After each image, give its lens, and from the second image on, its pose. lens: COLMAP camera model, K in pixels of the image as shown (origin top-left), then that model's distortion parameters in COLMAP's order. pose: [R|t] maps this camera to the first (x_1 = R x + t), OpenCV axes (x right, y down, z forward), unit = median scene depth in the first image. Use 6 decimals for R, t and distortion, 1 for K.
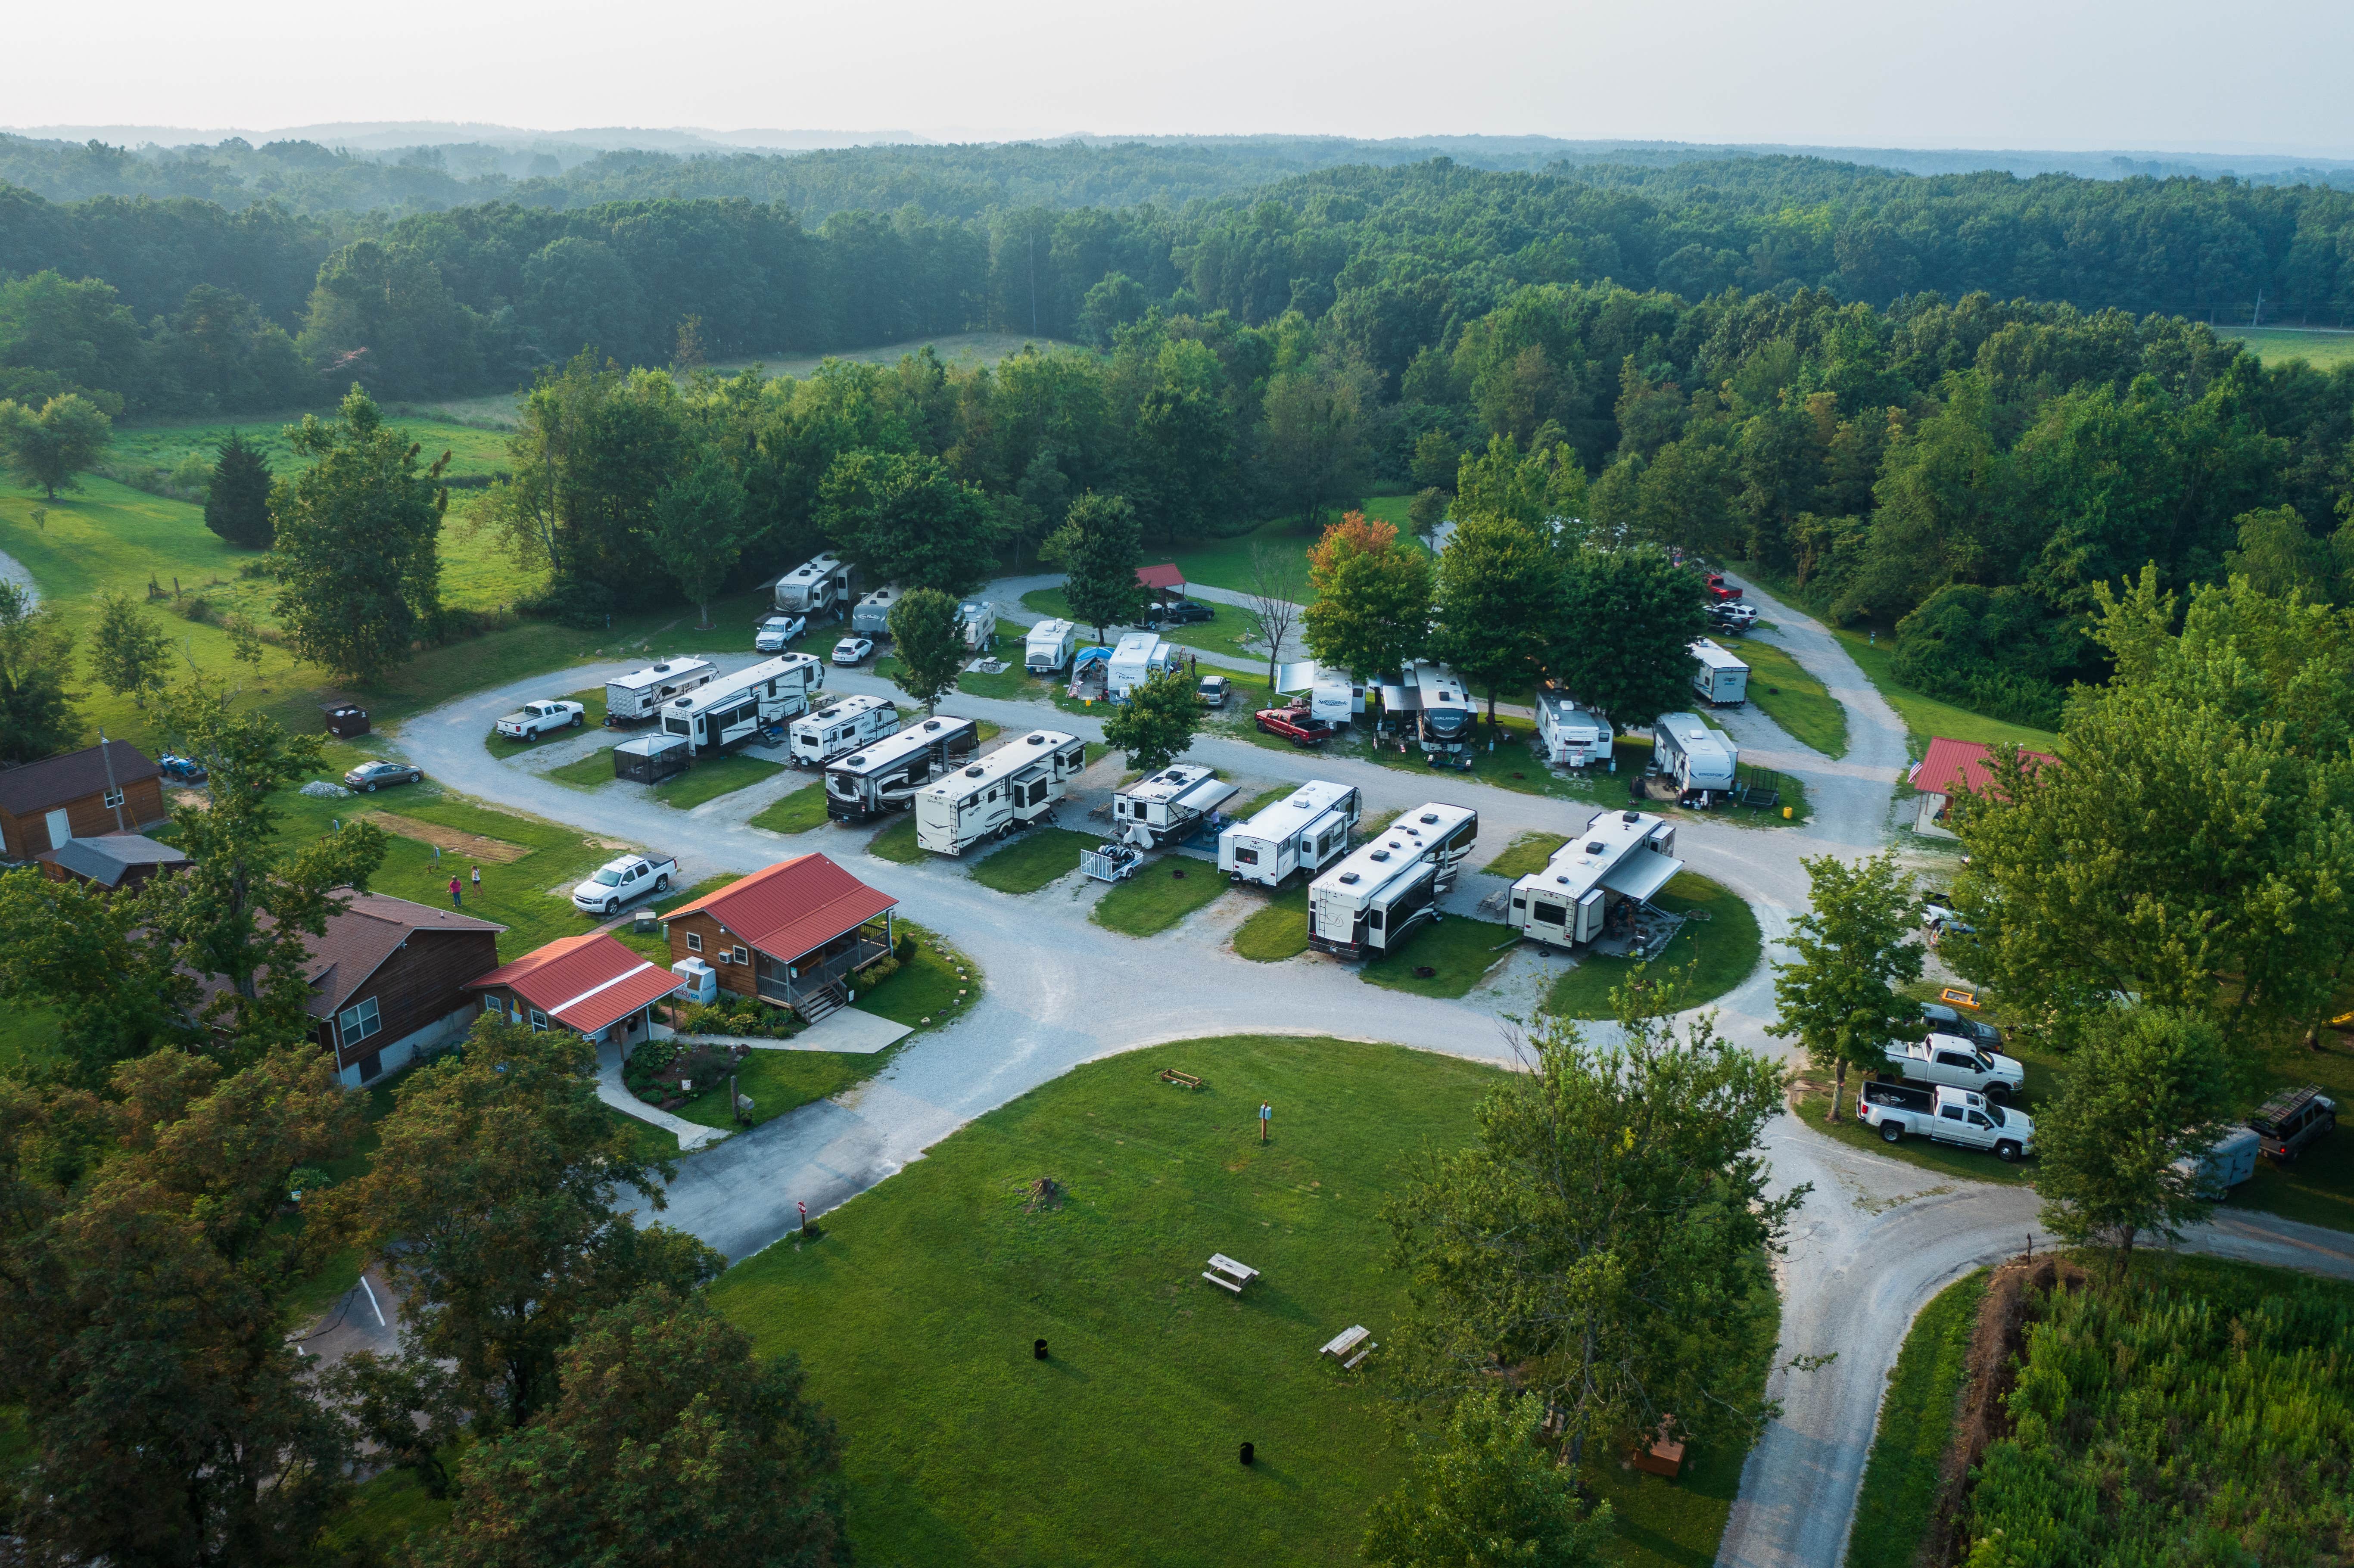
lens RADIAL K [[1867.1, 0, 1177.0], [0, 1867.1, 784.0], [0, 0, 1]] dist [-0.014699, 0.001616]
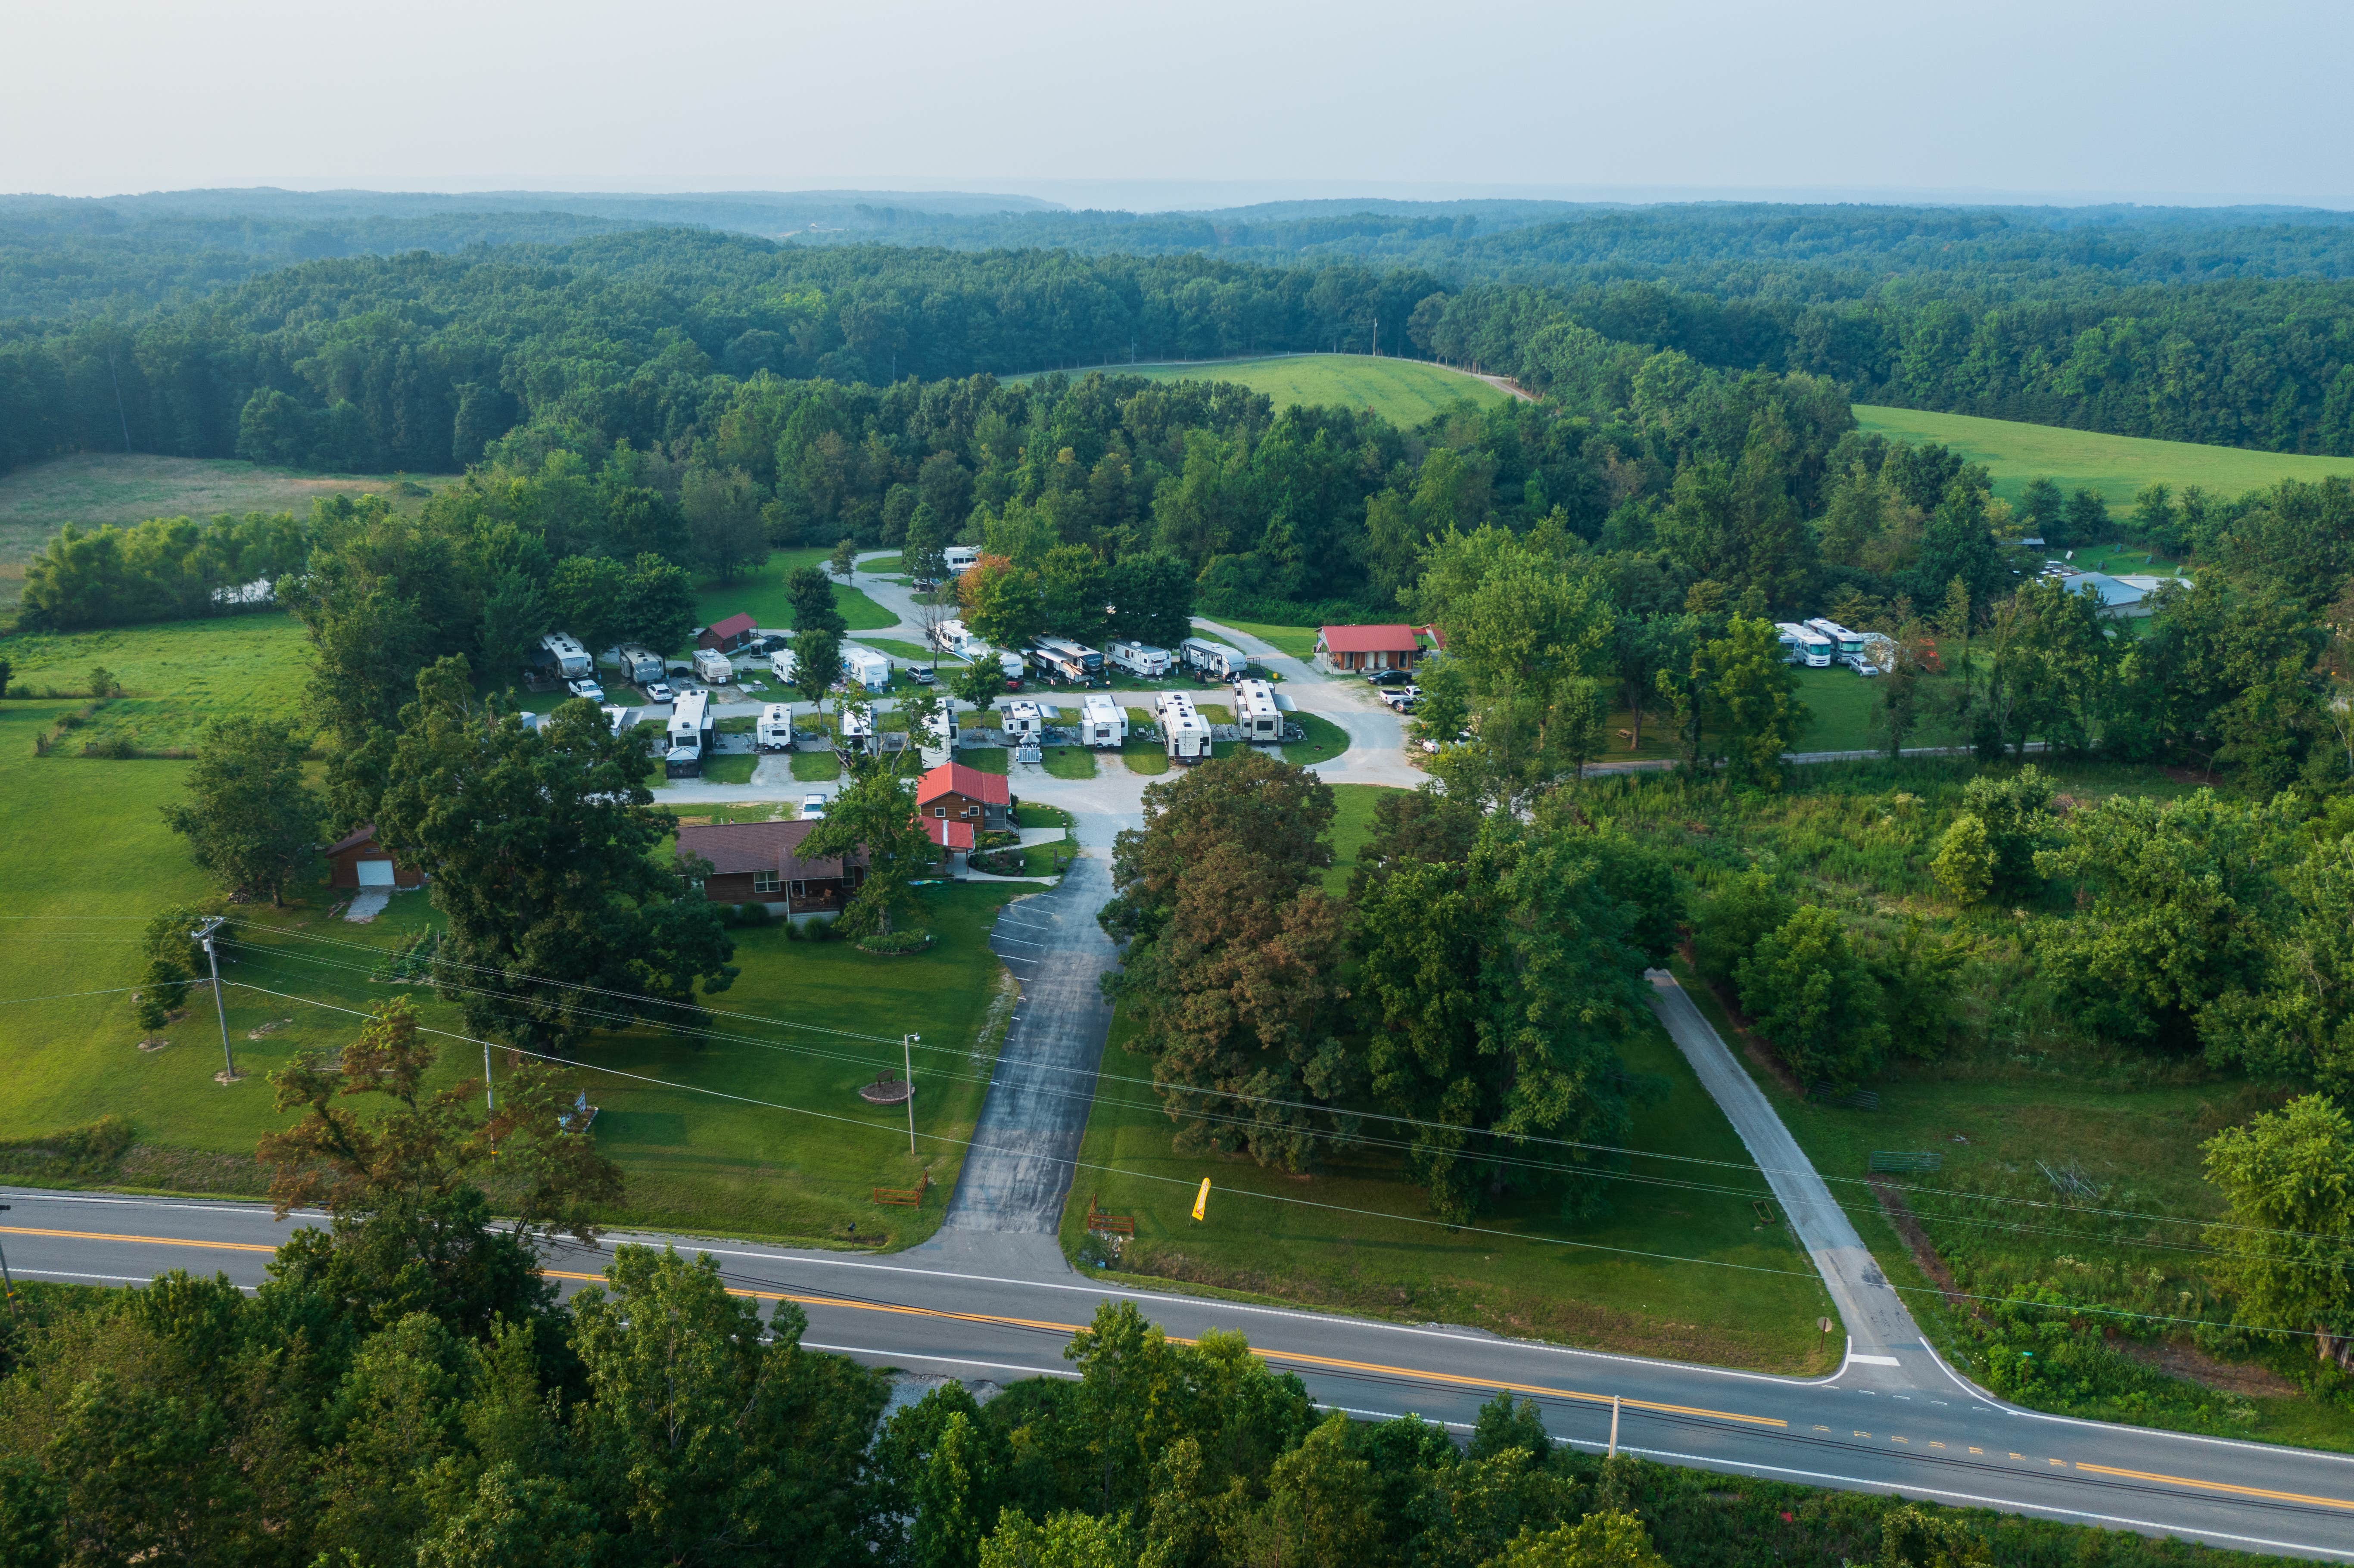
lens RADIAL K [[1867.1, 0, 1177.0], [0, 1867.1, 784.0], [0, 0, 1]] dist [-0.014699, 0.001616]
pose [[0.802778, -0.192397, 0.564385, -0.813825], [0.202892, 0.978173, 0.044863, 0.016433], [-0.560698, 0.078494, 0.824291, -0.482094]]
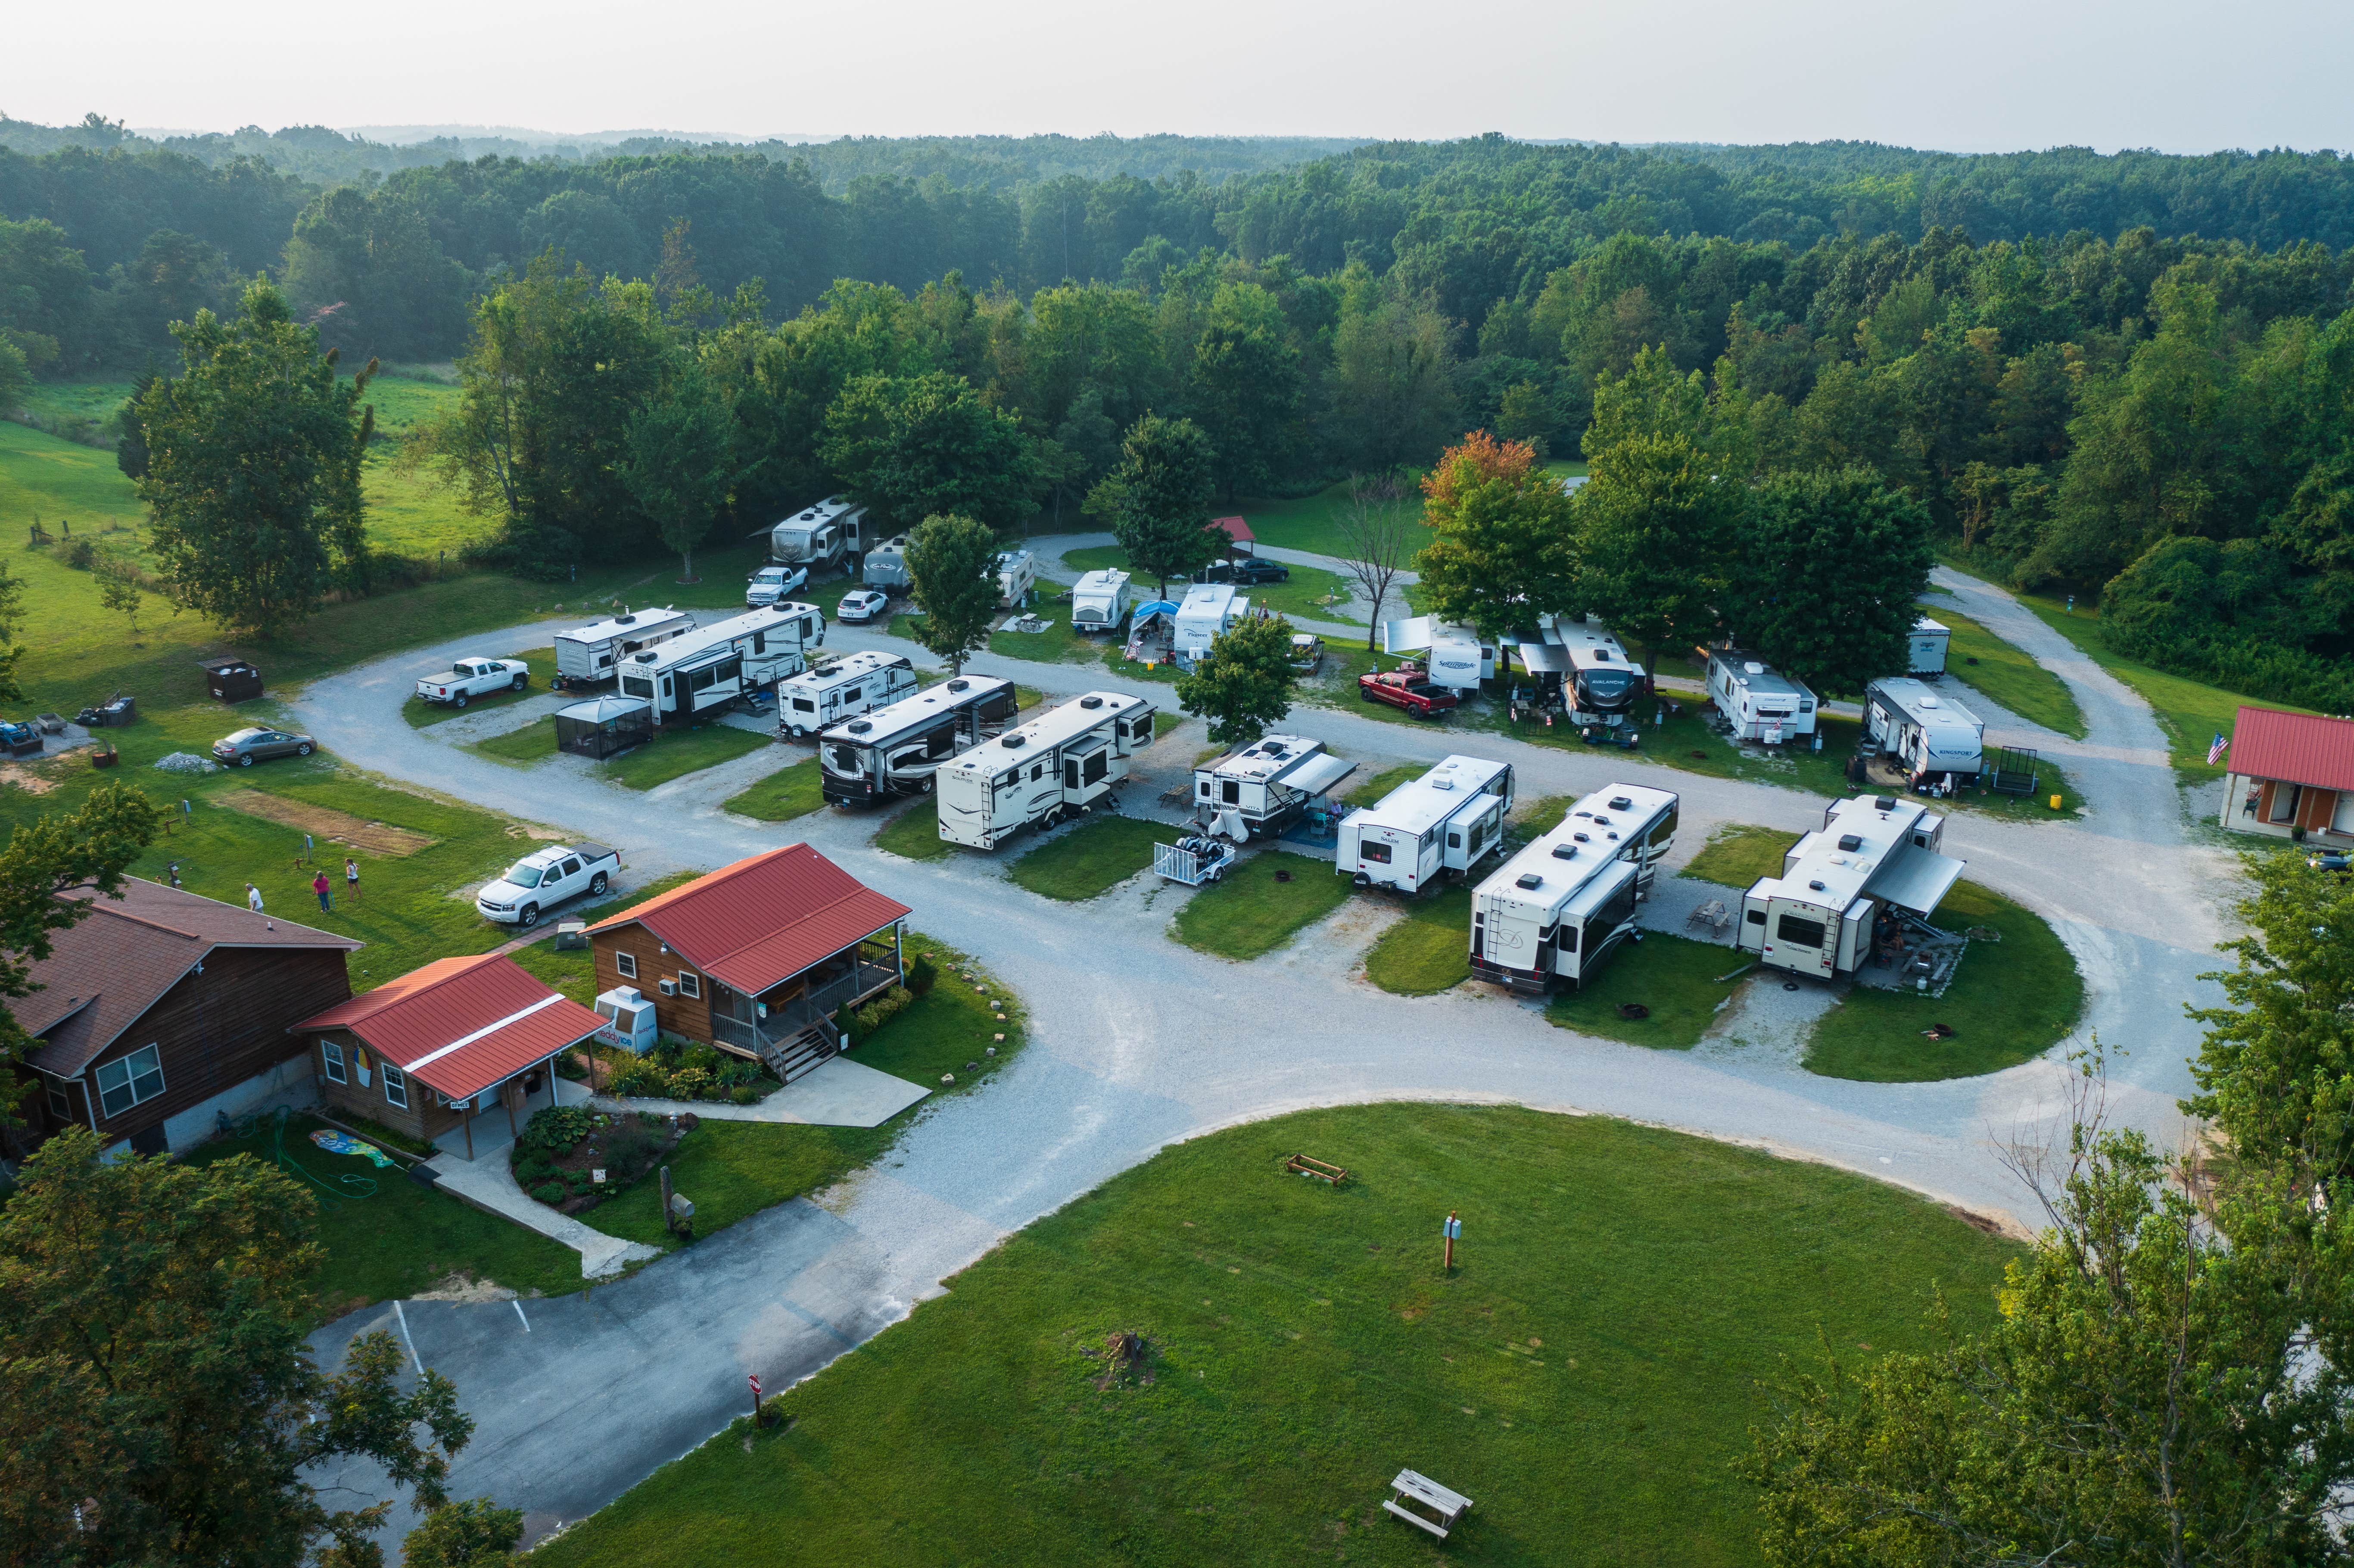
lens RADIAL K [[1867.1, 0, 1177.0], [0, 1867.1, 784.0], [0, 0, 1]] dist [-0.014699, 0.001616]
pose [[0.999905, 0.004821, -0.012897, -0.028077], [-0.004876, 0.999979, -0.004190, 0.012475], [0.012876, 0.004253, 0.999908, 0.209808]]
